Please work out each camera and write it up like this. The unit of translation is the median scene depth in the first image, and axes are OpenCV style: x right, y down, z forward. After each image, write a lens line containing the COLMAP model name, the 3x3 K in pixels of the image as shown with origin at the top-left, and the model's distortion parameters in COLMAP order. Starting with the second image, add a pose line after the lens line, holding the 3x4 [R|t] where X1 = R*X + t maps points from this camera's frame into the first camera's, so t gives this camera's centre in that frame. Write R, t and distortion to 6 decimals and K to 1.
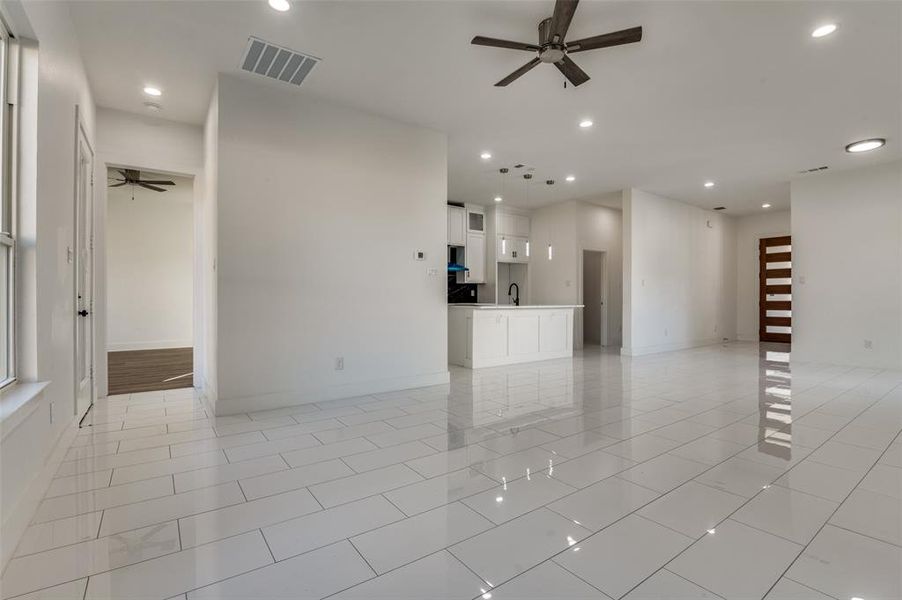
lens RADIAL K [[415.9, 0, 460.8], [0, 415.9, 297.7], [0, 0, 1]] dist [-0.007014, -0.004007]
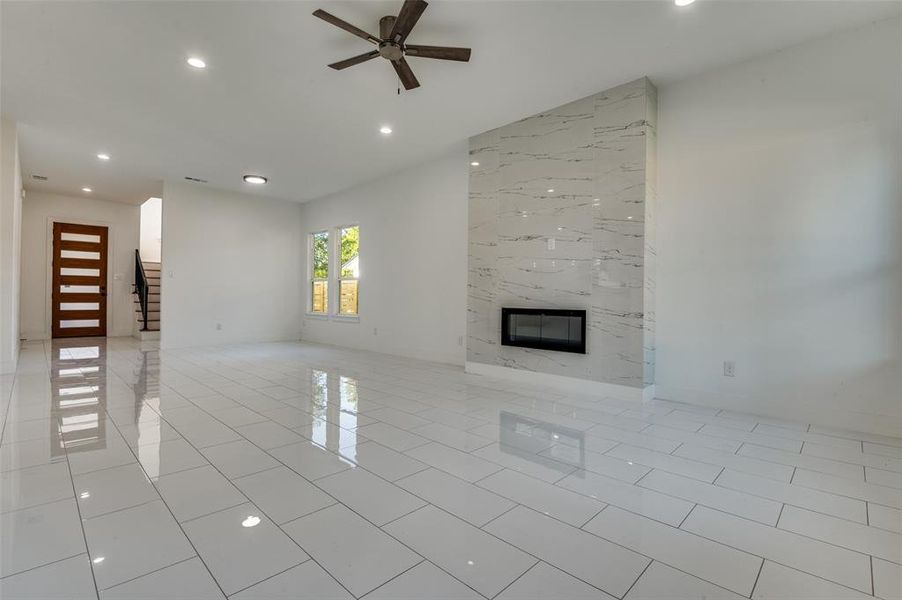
lens RADIAL K [[415.9, 0, 433.0], [0, 415.9, 296.9], [0, 0, 1]] dist [-0.007014, -0.004007]
pose [[-0.133930, 0.000533, 0.990991, -0.284728], [-0.014448, 0.999893, -0.002490, 0.008210], [-0.990885, -0.014651, -0.133908, 0.361593]]
